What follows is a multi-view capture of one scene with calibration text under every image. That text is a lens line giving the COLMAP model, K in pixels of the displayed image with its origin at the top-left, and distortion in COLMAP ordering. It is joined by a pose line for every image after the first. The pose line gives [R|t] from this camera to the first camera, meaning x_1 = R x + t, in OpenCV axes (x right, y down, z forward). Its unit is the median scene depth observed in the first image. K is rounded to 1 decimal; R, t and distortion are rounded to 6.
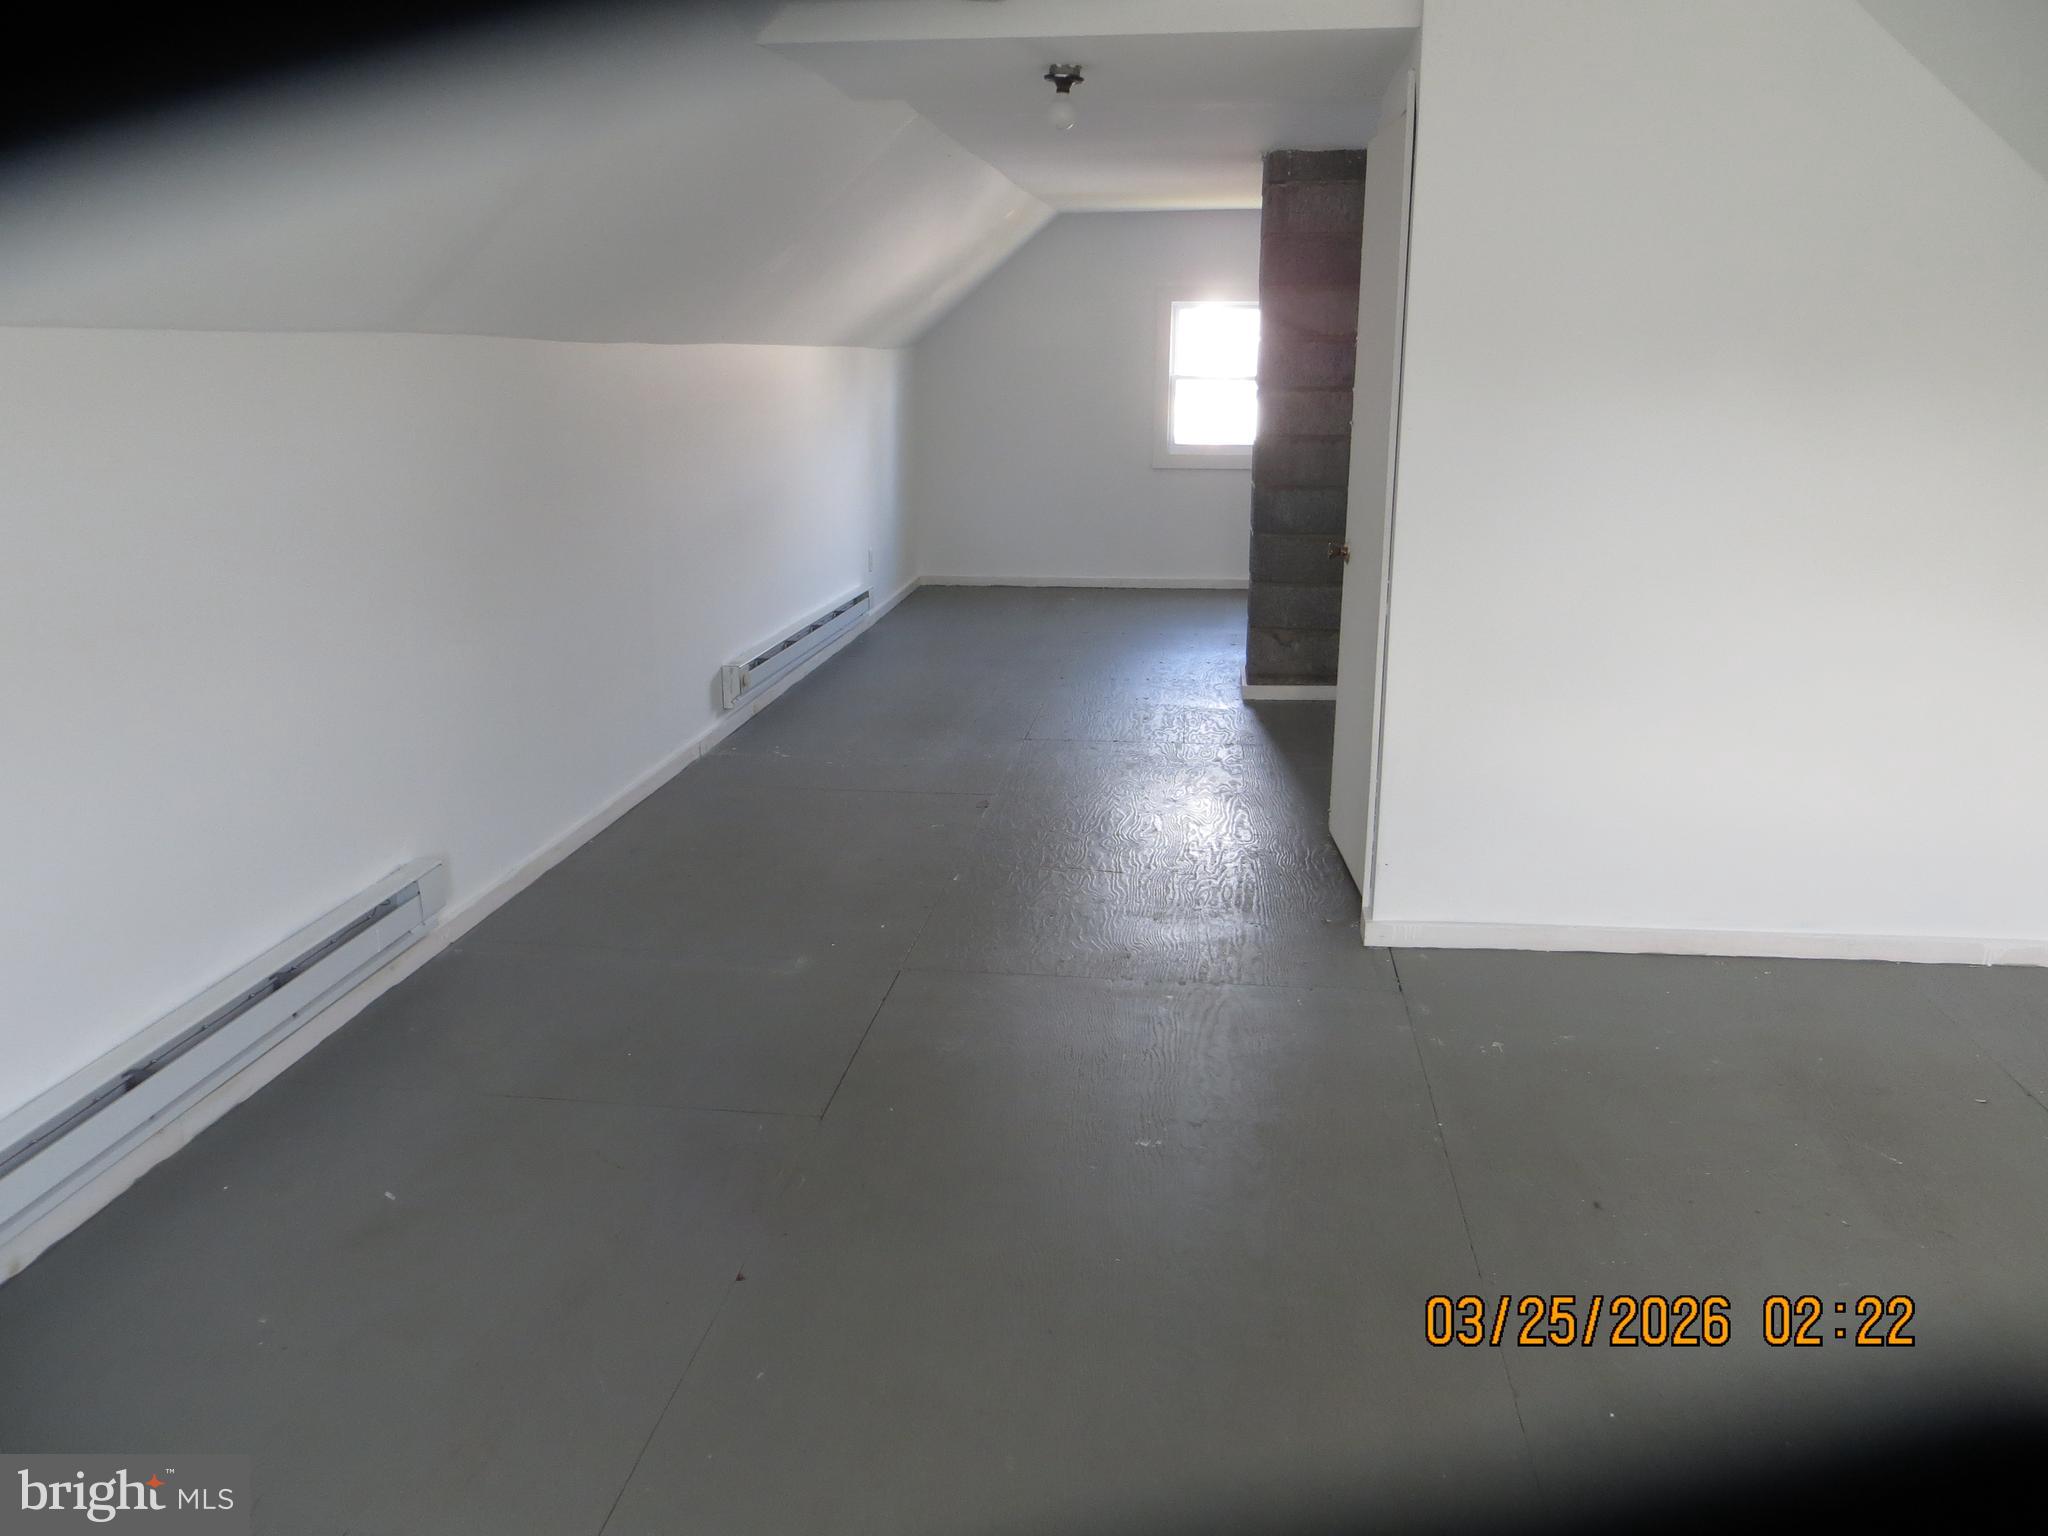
lens RADIAL K [[1528.1, 0, 1024.0], [0, 1528.1, 768.0], [0, 0, 1]] dist [-0.027309, -0.002892]
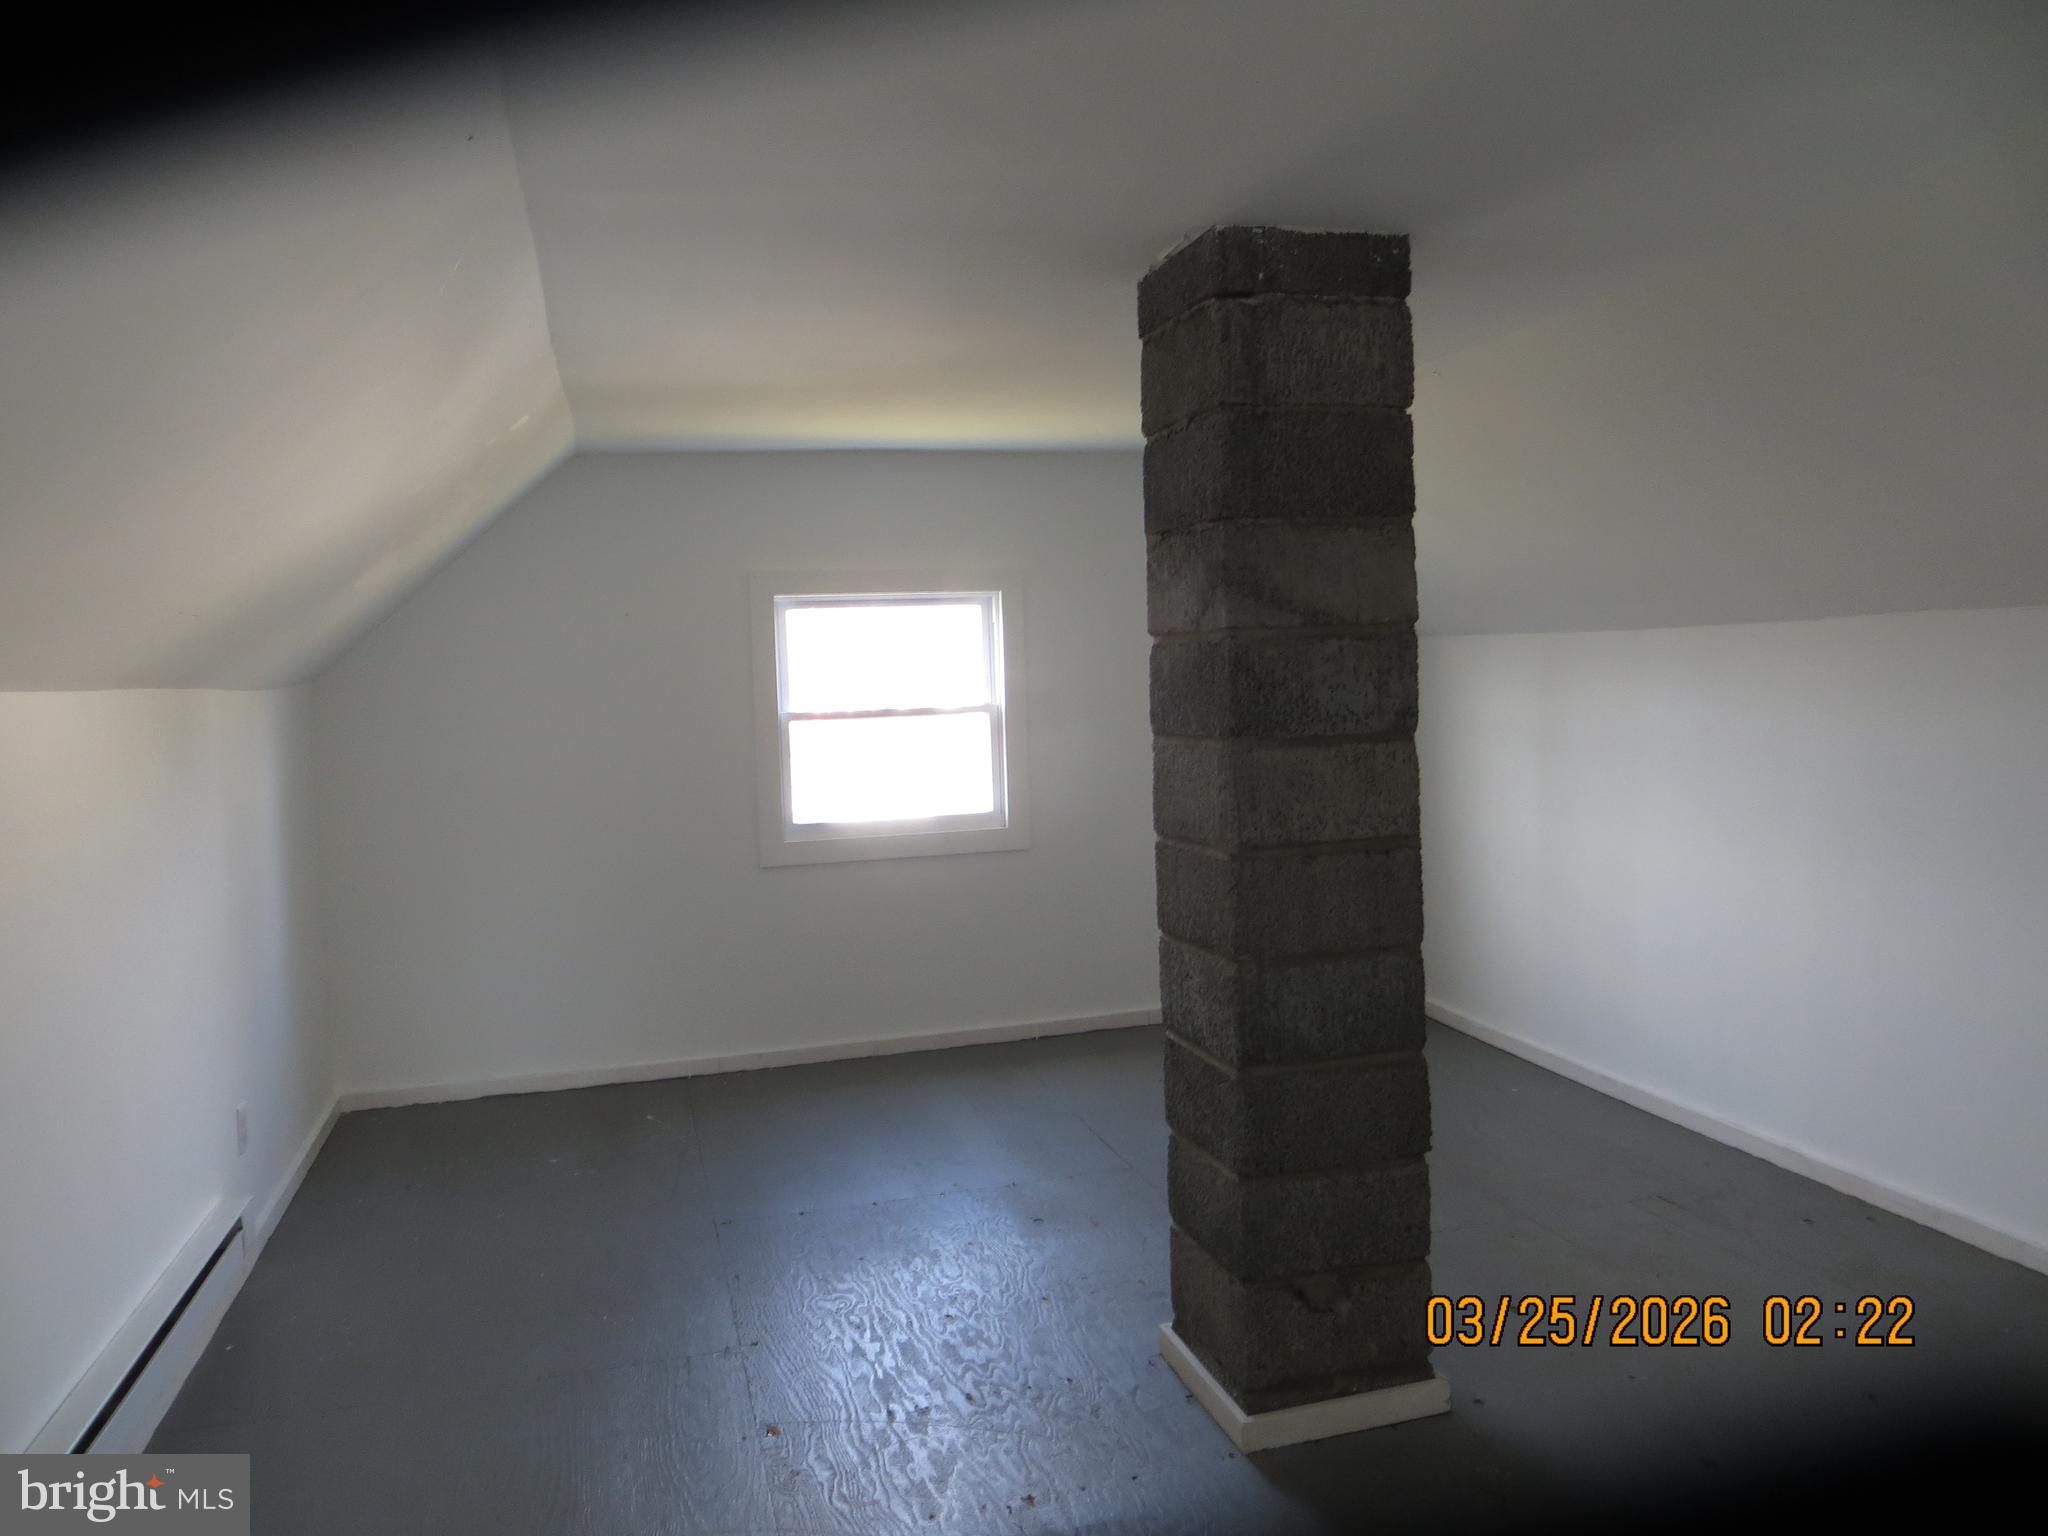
lens RADIAL K [[1528.1, 0, 1024.0], [0, 1528.1, 768.0], [0, 0, 1]] dist [-0.027309, -0.002892]
pose [[0.921439, -0.057589, 0.384231, -0.066413], [0.134910, 0.974844, -0.177422, -0.166352], [-0.364348, 0.215320, 0.906029, 0.603055]]
